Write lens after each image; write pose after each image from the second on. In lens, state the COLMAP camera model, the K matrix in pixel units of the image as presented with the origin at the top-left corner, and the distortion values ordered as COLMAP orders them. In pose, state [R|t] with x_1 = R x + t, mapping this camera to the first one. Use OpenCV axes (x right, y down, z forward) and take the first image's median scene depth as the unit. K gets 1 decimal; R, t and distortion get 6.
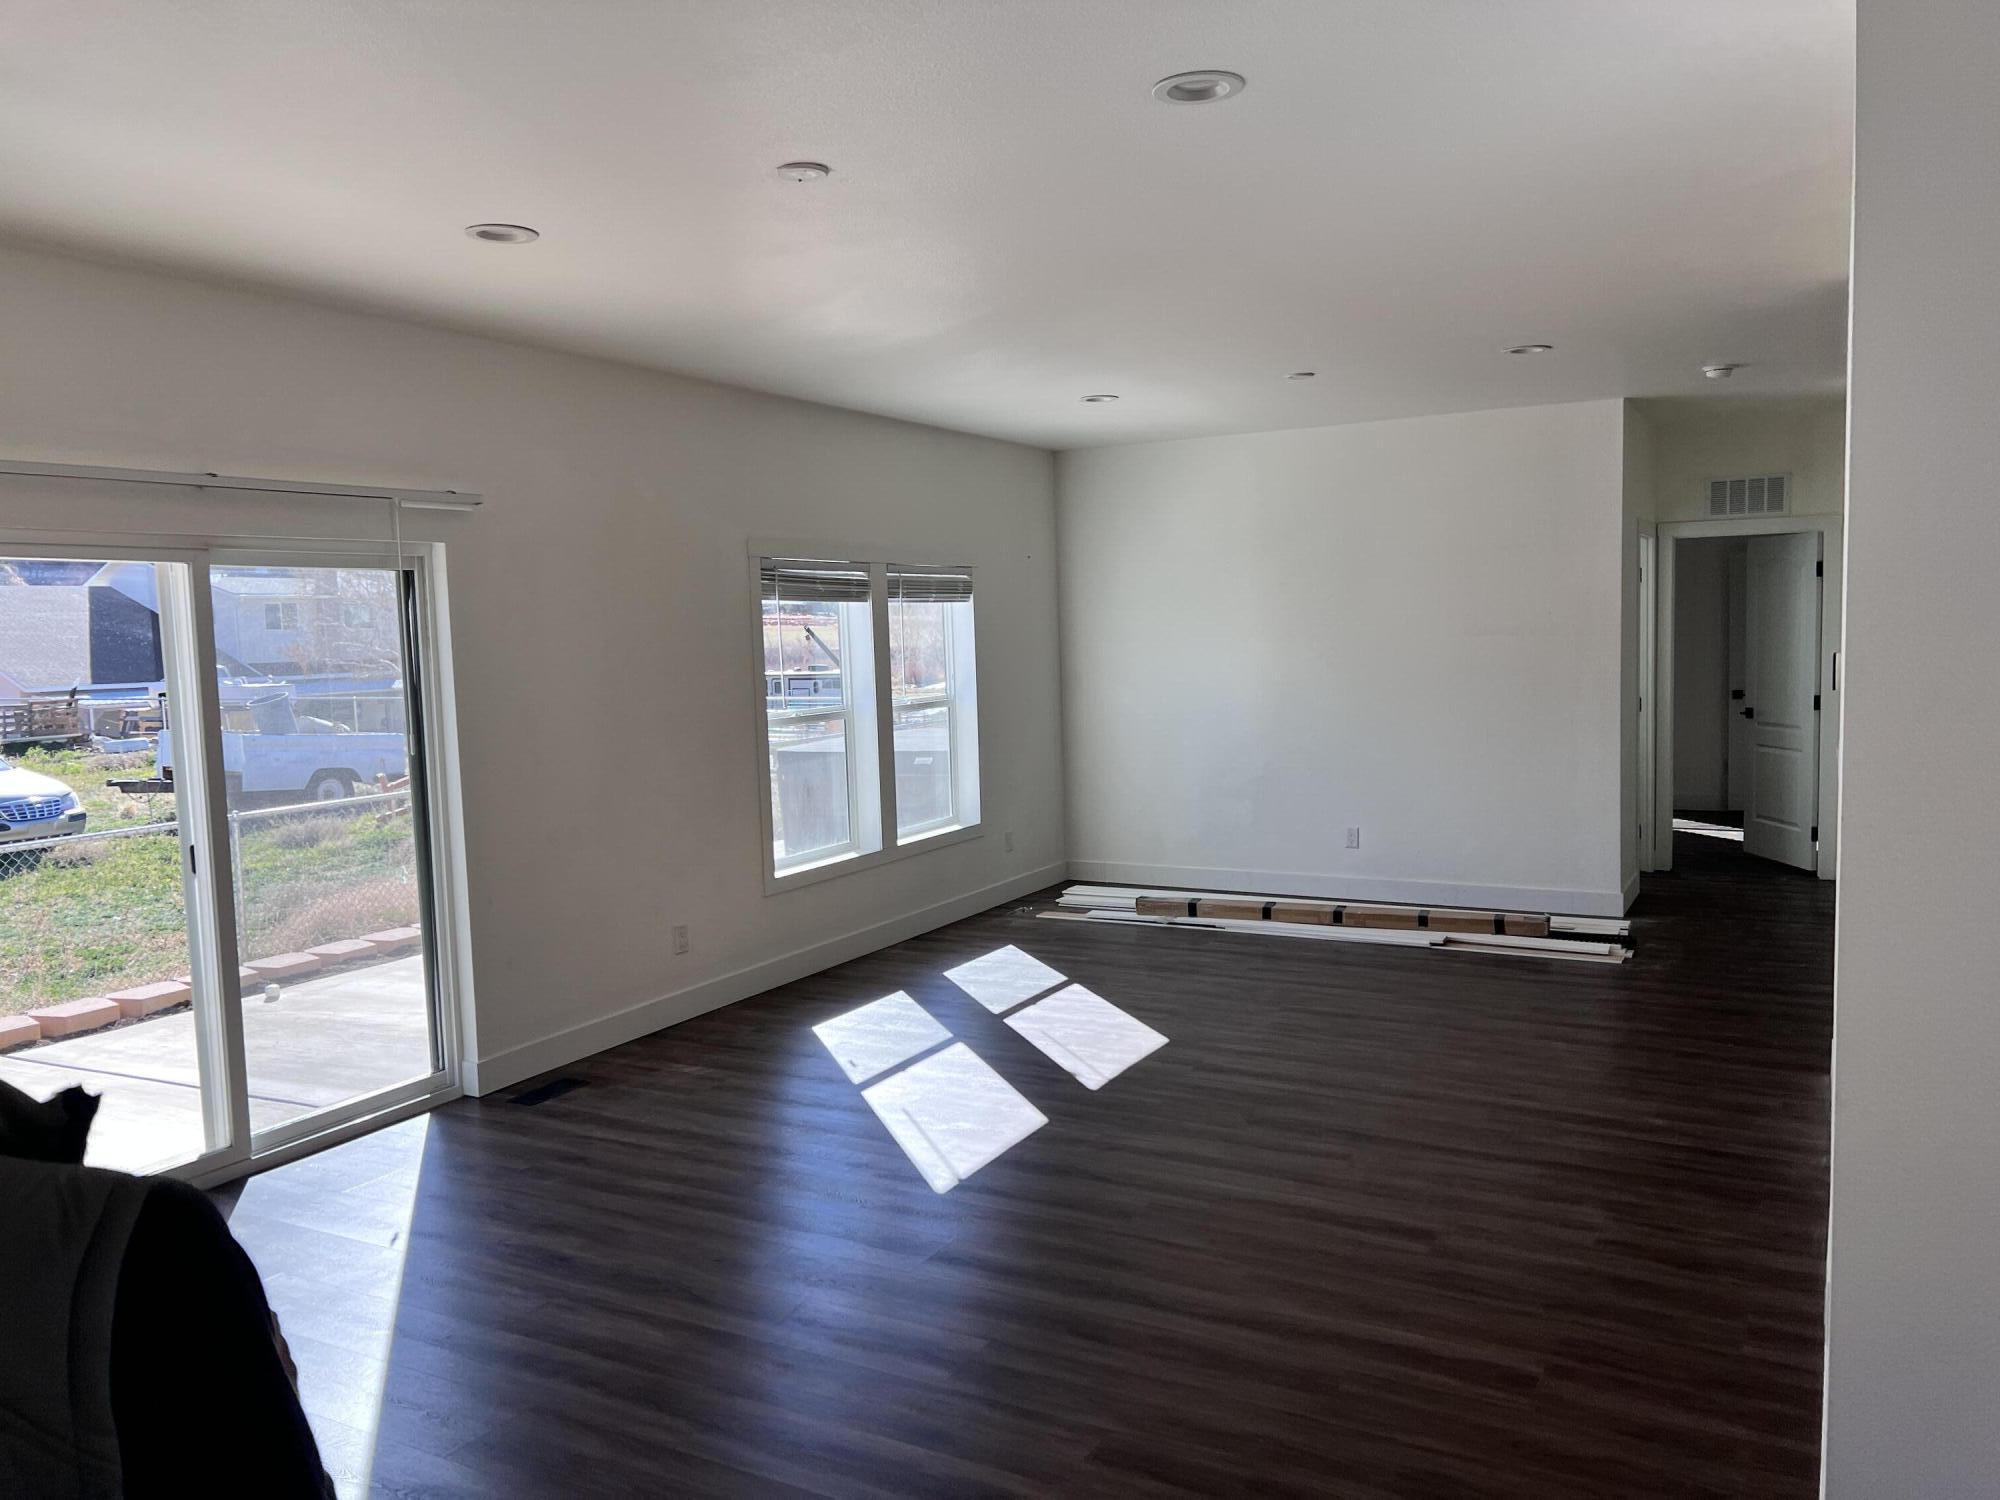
lens RADIAL K [[1498.4, 0, 1002.0], [0, 1498.4, 751.1], [0, 0, 1]] dist [0.031226, -0.007272]
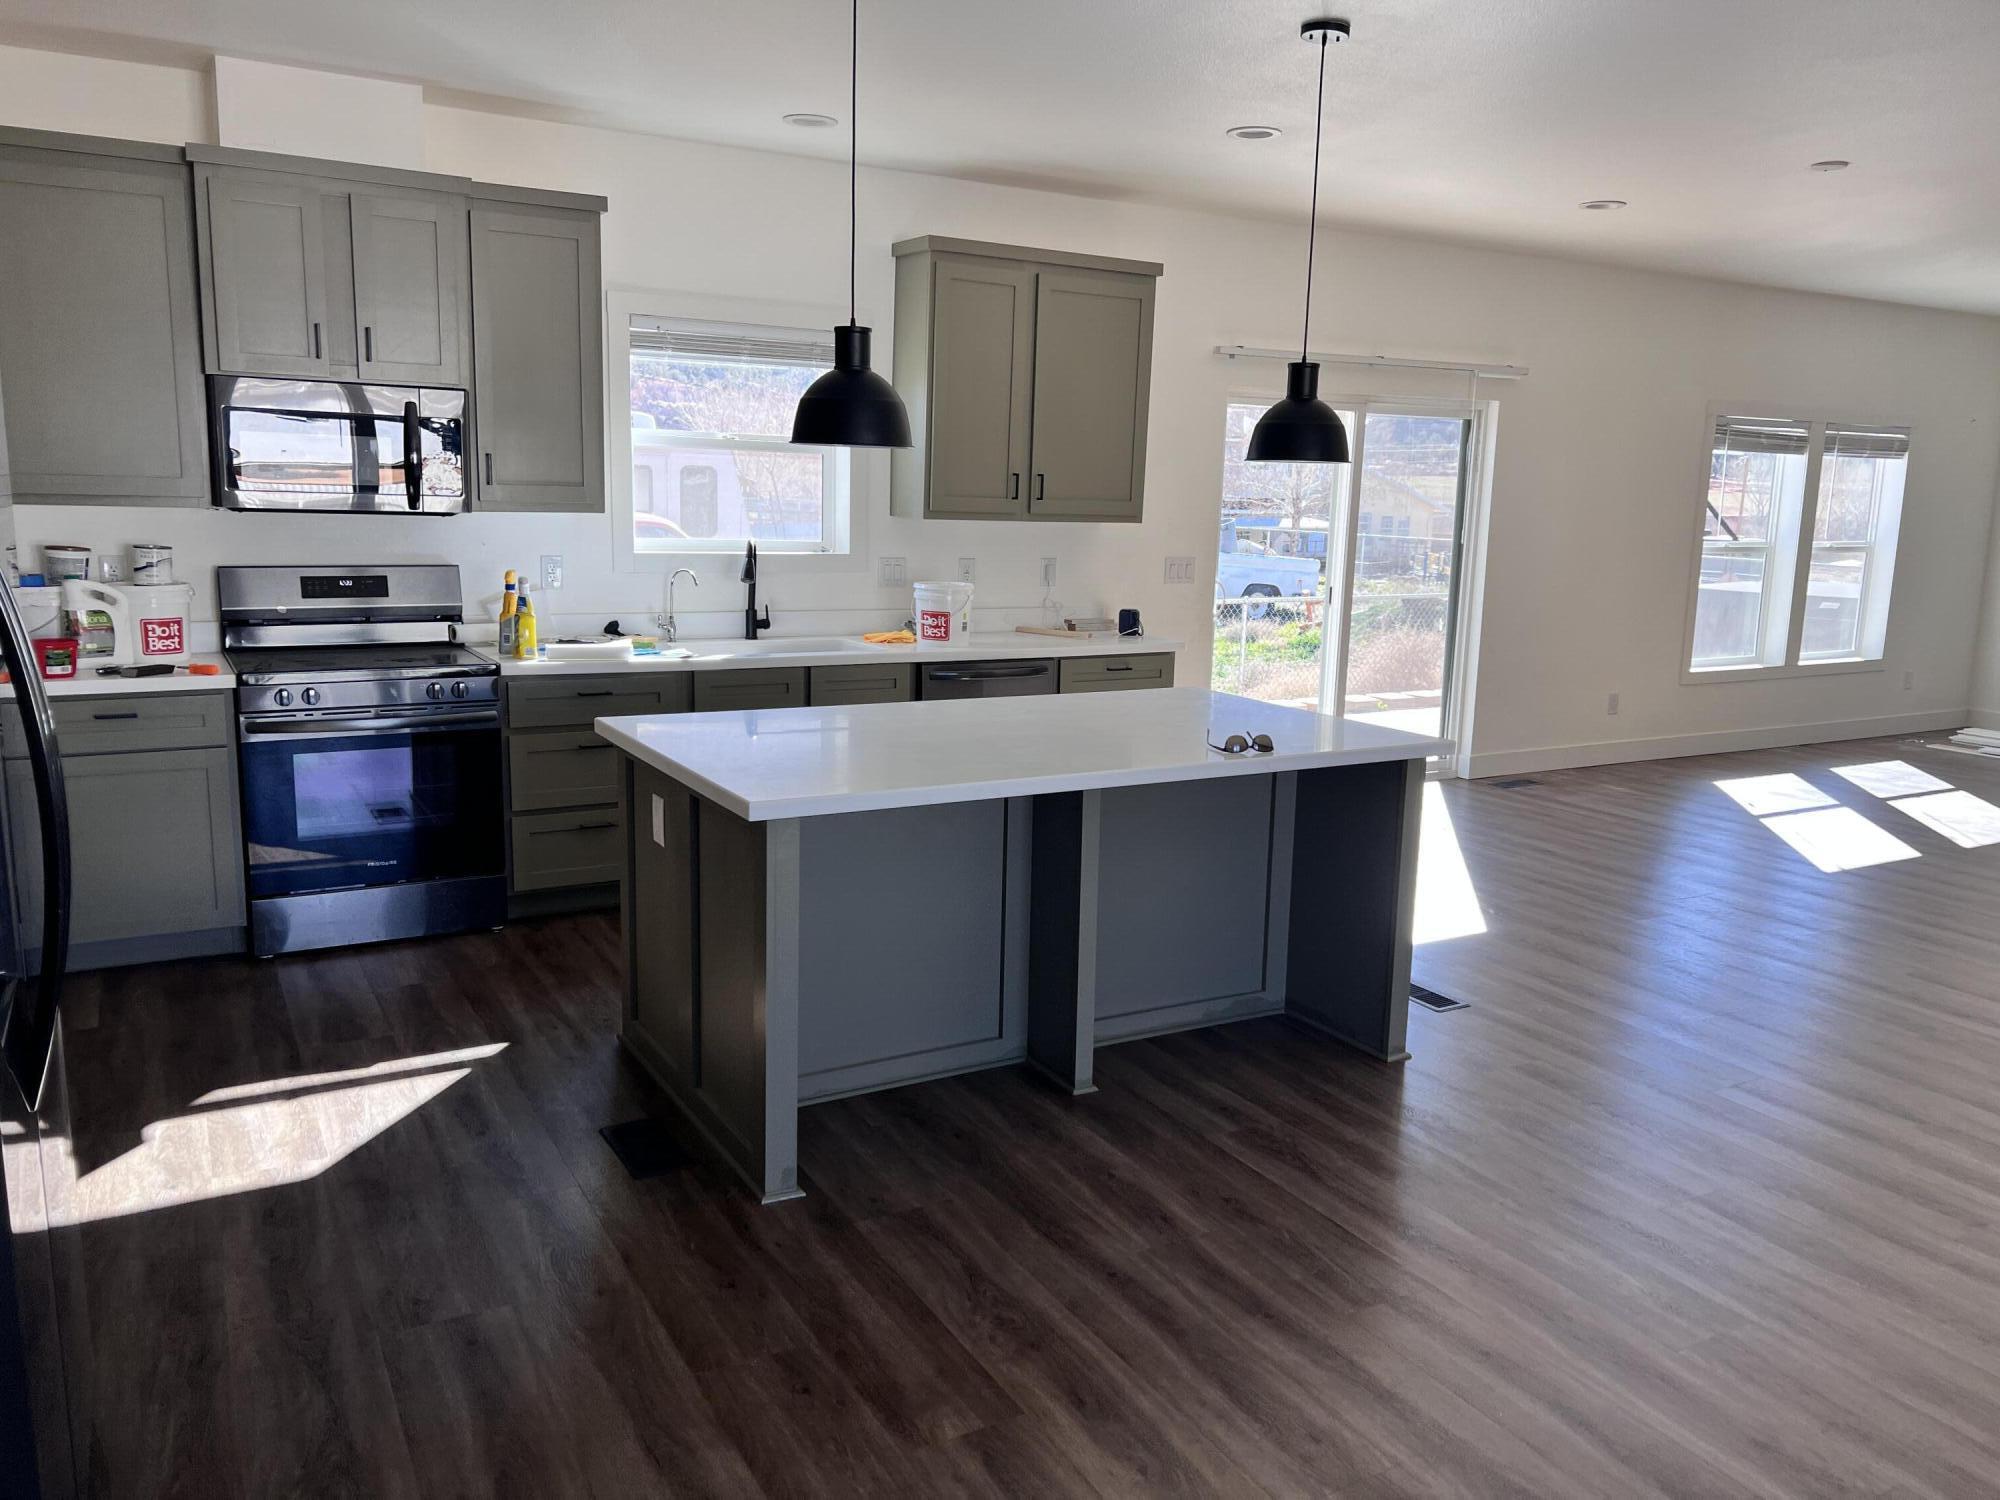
lens RADIAL K [[1498.4, 0, 997.4], [0, 1498.4, 719.2], [0, 0, 1]] dist [0.031226, -0.007272]
pose [[0.853203, 0.129051, -0.505362, -0.001559], [-0.091971, 0.990950, 0.097777, 0.051028], [0.513406, -0.036945, 0.857350, -0.376703]]
